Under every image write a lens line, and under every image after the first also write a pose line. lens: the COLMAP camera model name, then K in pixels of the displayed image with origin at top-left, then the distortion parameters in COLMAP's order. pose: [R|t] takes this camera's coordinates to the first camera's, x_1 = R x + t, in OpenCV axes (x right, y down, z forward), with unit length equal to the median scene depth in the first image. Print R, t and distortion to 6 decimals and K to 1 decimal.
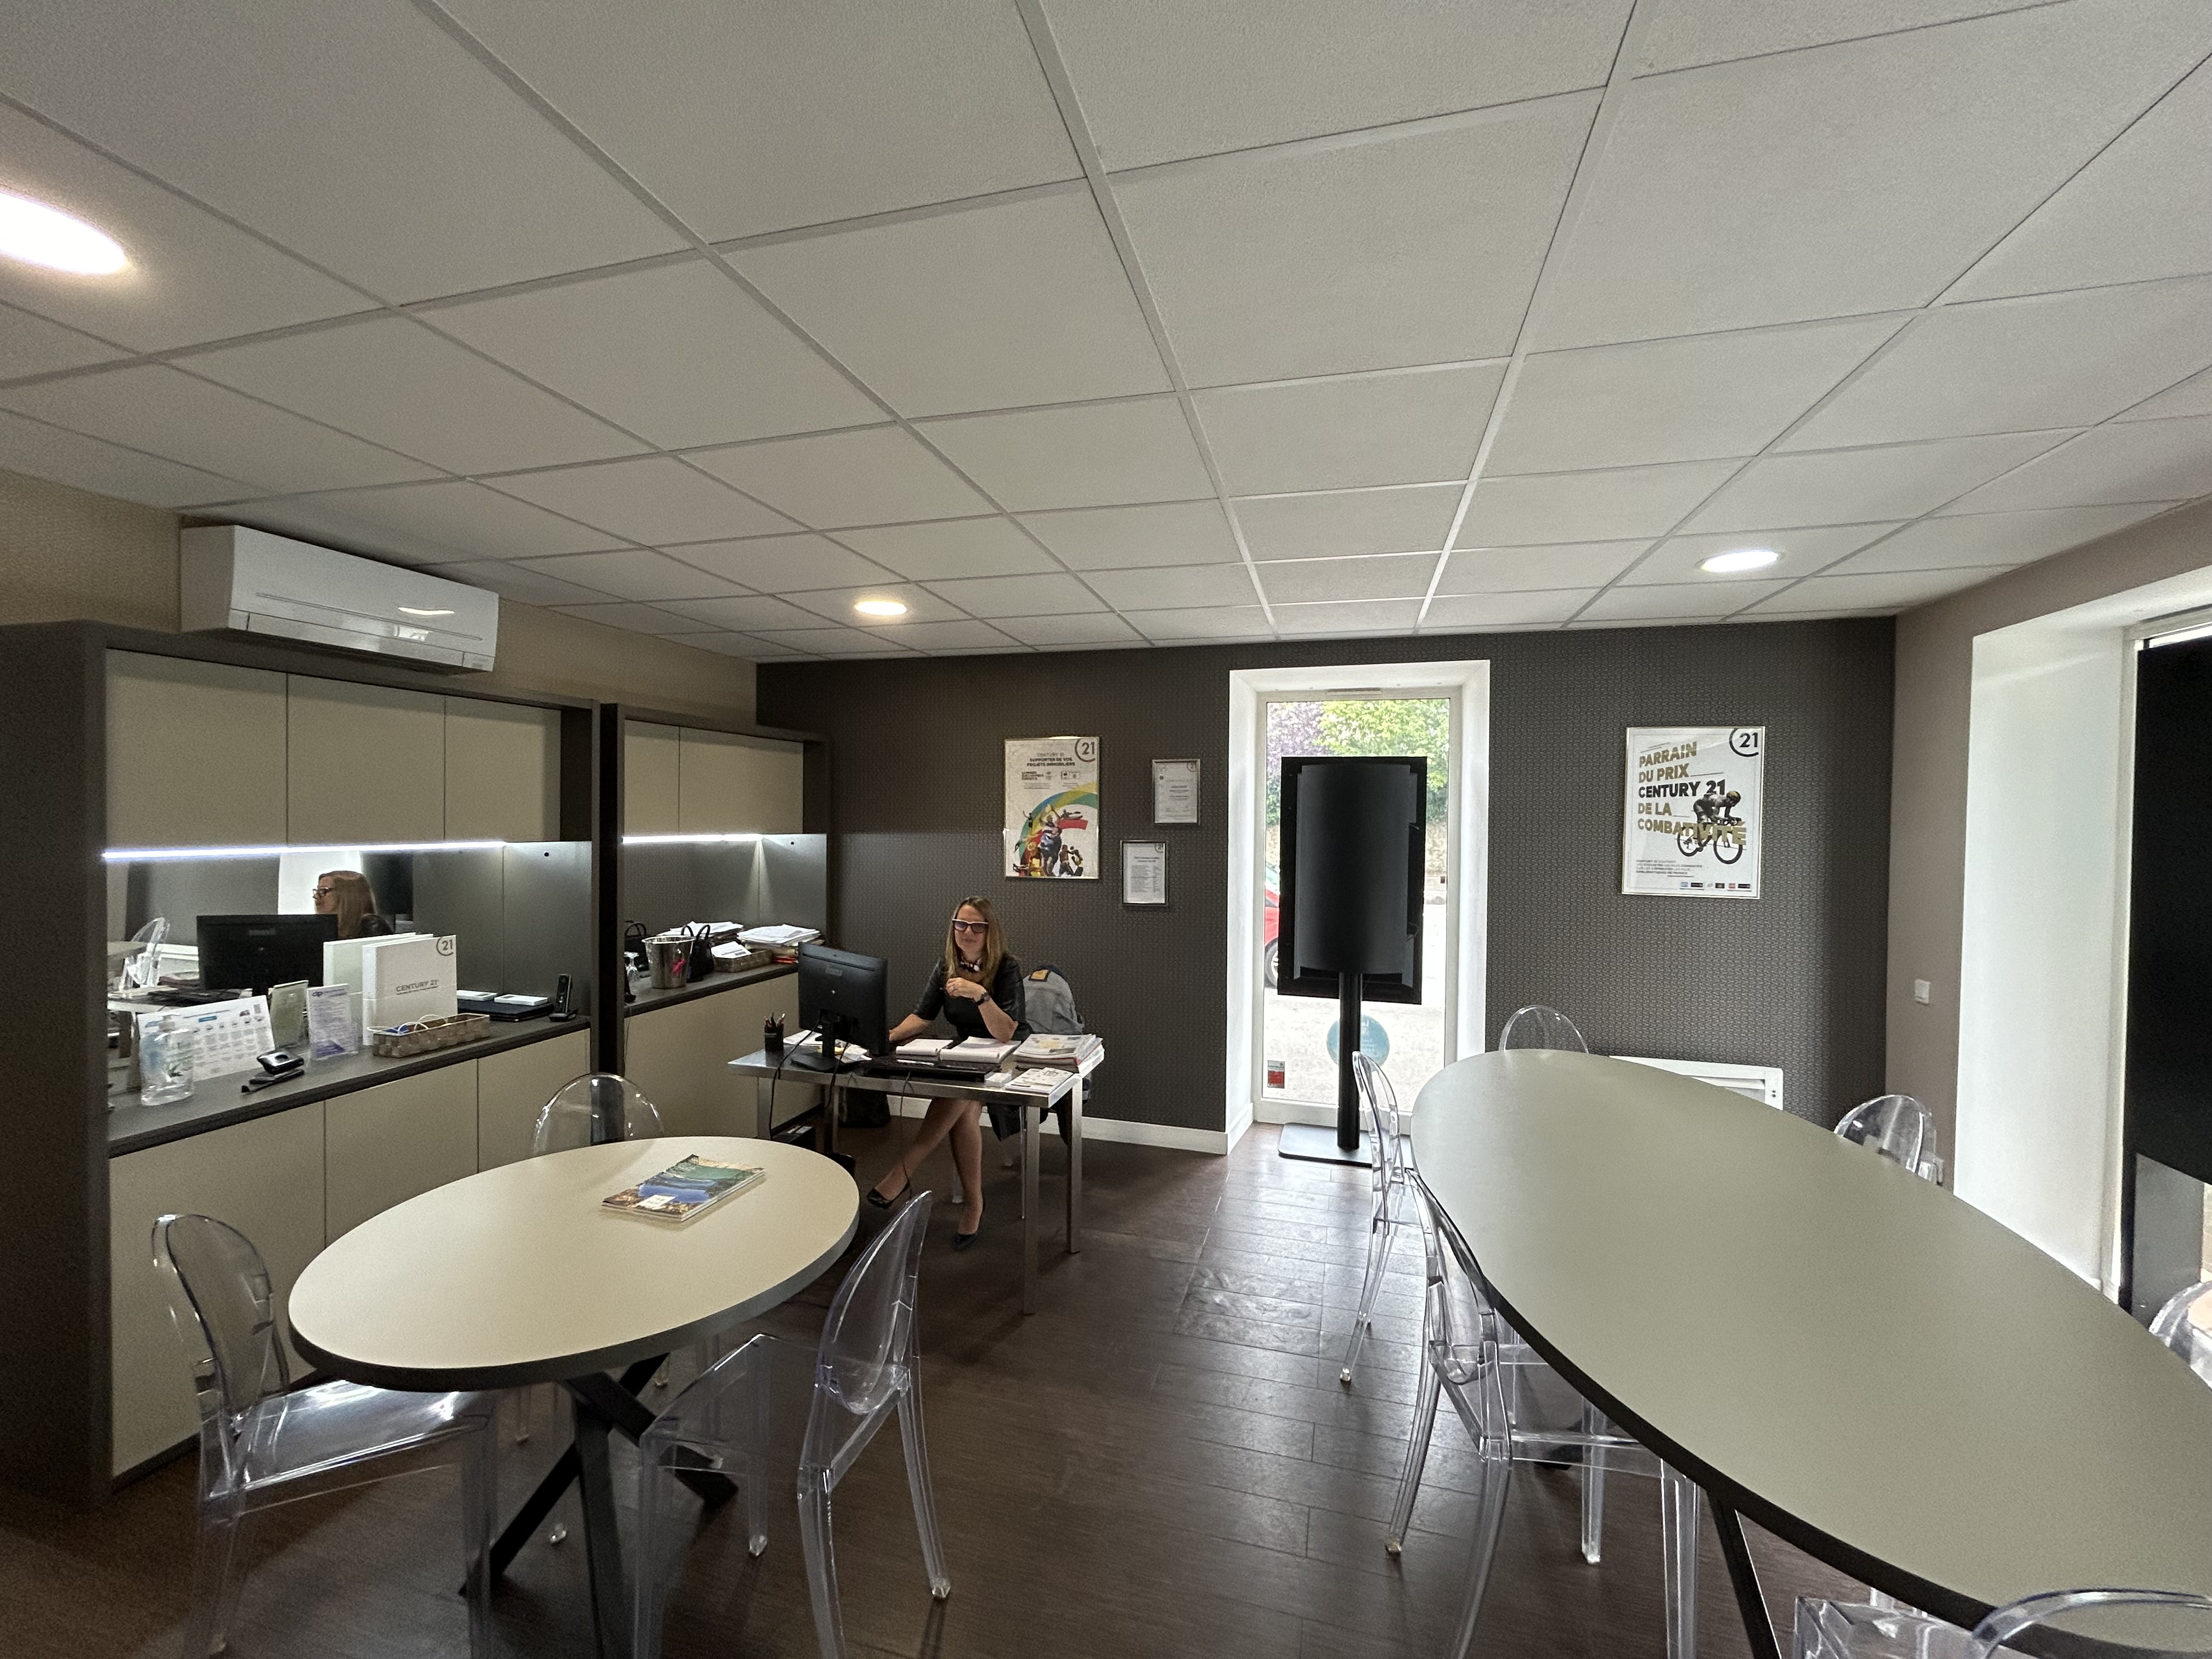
lens RADIAL K [[889.5, 0, 1117.4], [0, 889.5, 823.0], [0, 0, 1]] dist [-0.002330, 0.001308]
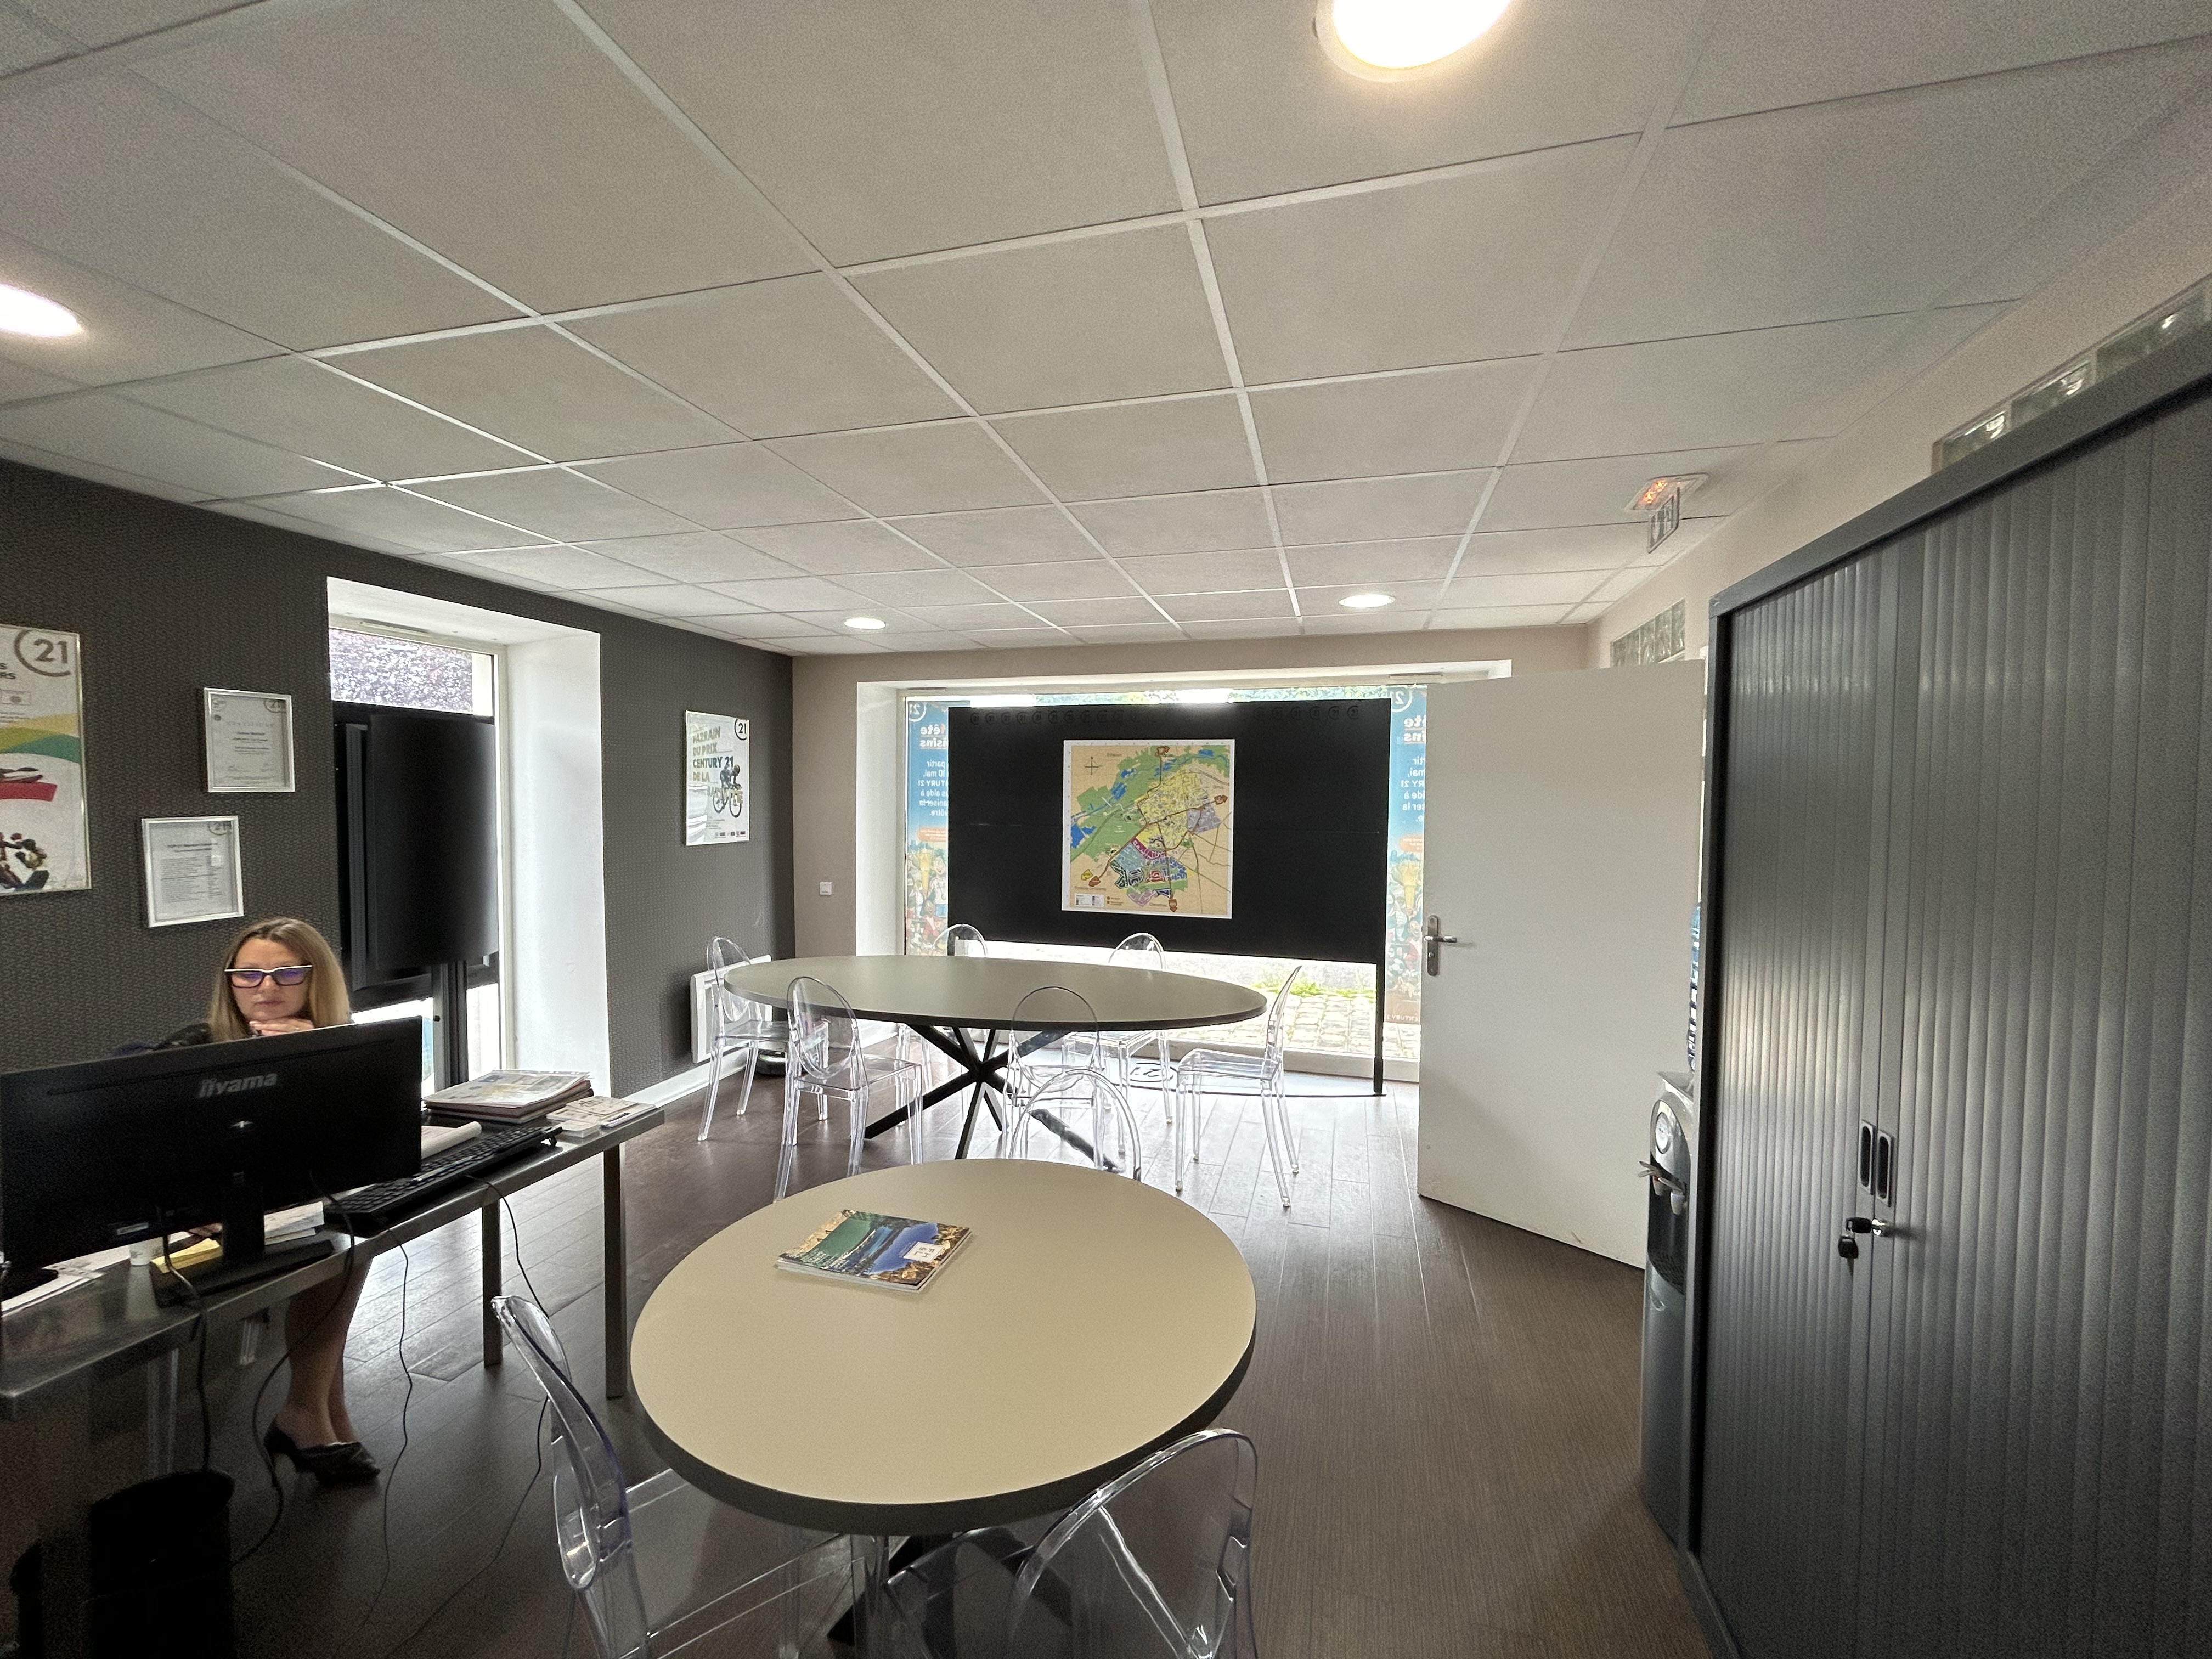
lens RADIAL K [[889.5, 0, 1114.4], [0, 889.5, 832.2], [0, 0, 1]] dist [-0.002330, 0.001308]
pose [[0.017467, -0.057090, 0.998216, -0.660985], [-0.024136, 0.998054, 0.057503, -0.024140], [-0.999556, -0.025098, 0.016055, 0.386443]]
